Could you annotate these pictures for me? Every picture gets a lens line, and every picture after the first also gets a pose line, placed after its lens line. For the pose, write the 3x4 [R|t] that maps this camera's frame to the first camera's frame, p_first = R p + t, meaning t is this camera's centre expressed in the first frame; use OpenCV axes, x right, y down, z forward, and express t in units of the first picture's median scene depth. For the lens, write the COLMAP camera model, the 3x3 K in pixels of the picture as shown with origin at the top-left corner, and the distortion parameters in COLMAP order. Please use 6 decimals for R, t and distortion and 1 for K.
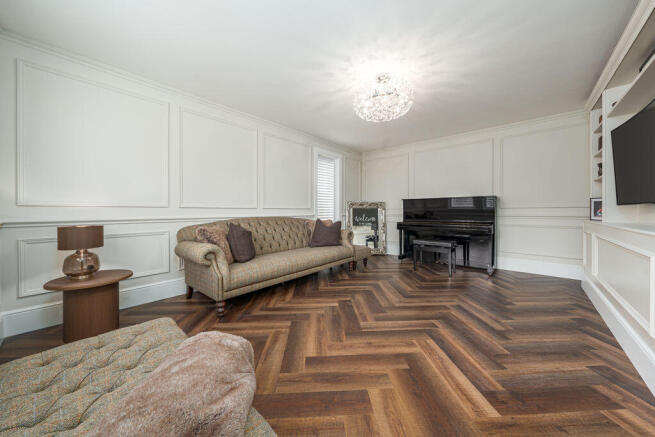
lens RADIAL K [[225.3, 0, 327.5], [0, 225.3, 218.5], [0, 0, 1]] dist [-0.000663, -0.000118]
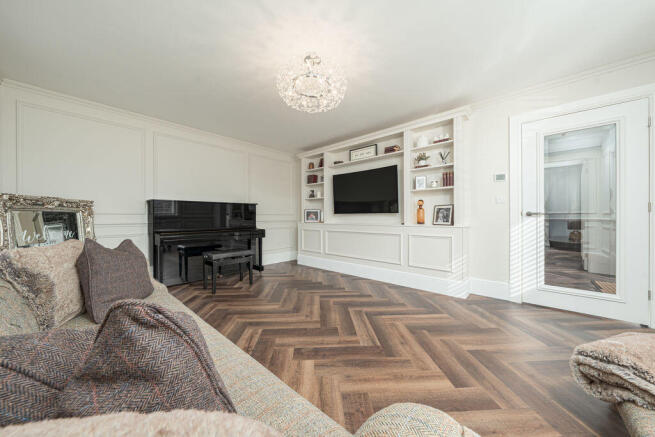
lens RADIAL K [[225.3, 0, 327.5], [0, 225.3, 218.5], [0, 0, 1]] dist [-0.000663, -0.000118]
pose [[0.001583, -0.006988, 0.999974, -0.654688], [0.033958, 0.999399, 0.006931, -0.035008], [-0.999422, 0.033947, 0.001819, 1.010815]]
